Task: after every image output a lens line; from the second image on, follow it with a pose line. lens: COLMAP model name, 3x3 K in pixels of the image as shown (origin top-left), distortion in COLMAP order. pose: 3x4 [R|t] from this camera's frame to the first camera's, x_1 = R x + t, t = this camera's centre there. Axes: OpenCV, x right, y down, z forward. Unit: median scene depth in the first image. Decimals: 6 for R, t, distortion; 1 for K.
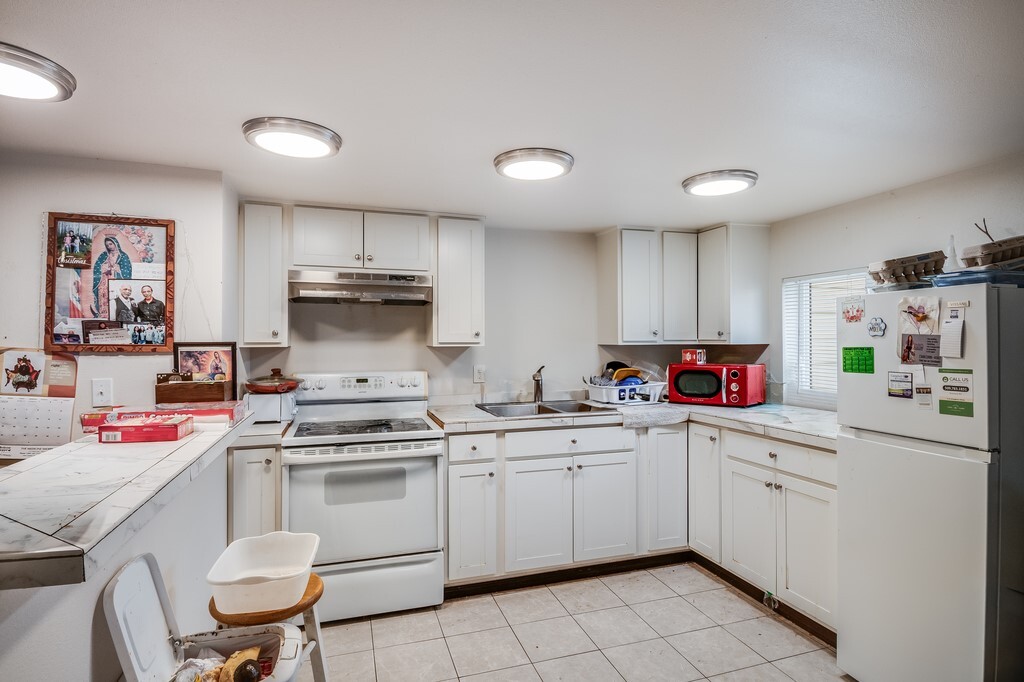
lens RADIAL K [[533.1, 0, 507.5], [0, 533.1, 337.2], [0, 0, 1]] dist [-0.000936, -0.001106]
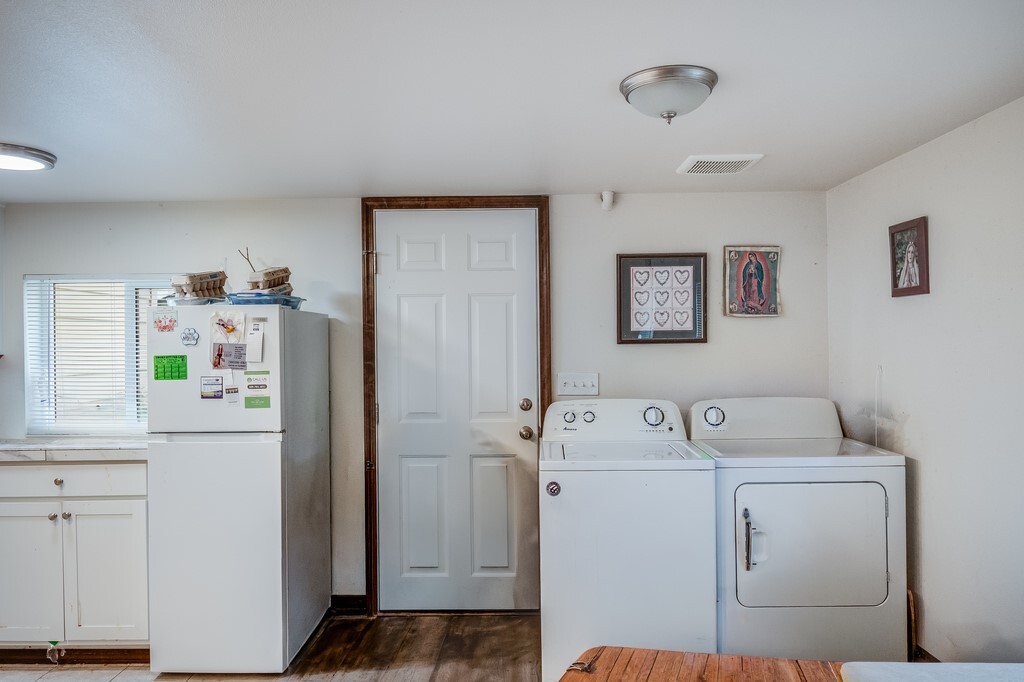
lens RADIAL K [[717.0, 0, 511.9], [0, 717.0, 345.5], [0, 0, 1]] dist [-0.010492, -0.003267]
pose [[0.298041, 0.001186, 0.954552, -0.389830], [0.000654, 0.999999, -0.001447, 0.001343], [-0.954553, 0.001055, 0.298040, -0.050347]]
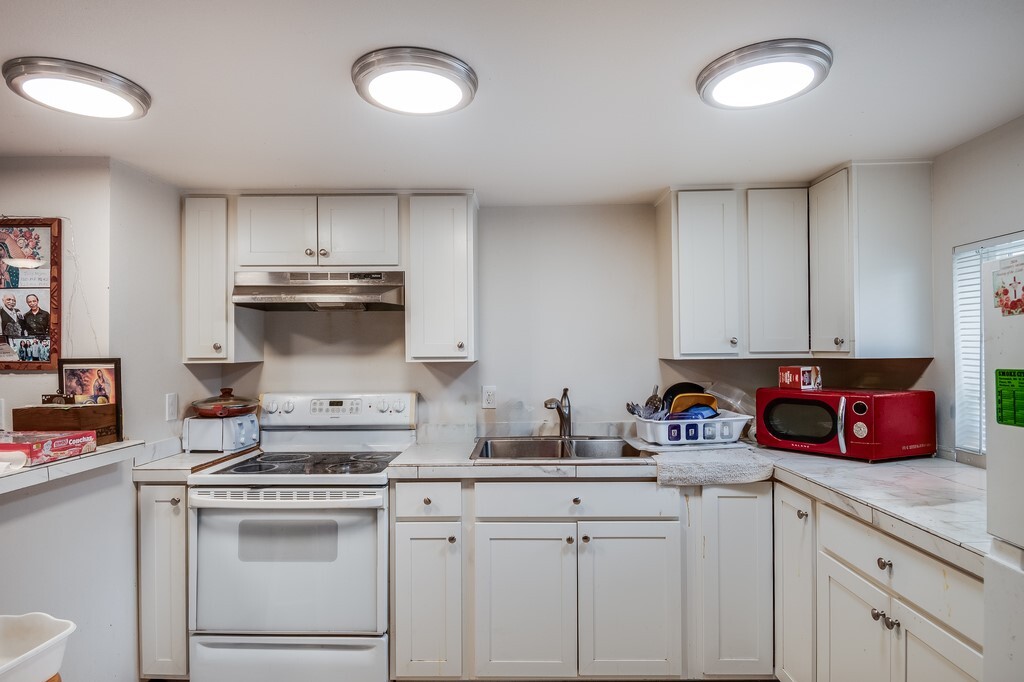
lens RADIAL K [[553.6, 0, 512.7], [0, 553.6, 346.7], [0, 0, 1]] dist [-0.002922, -0.004373]
pose [[0.947591, -0.007918, -0.319387, 0.318310], [0.007325, 0.999968, -0.003056, -0.001919], [0.319401, 0.000556, 0.947619, 0.343045]]
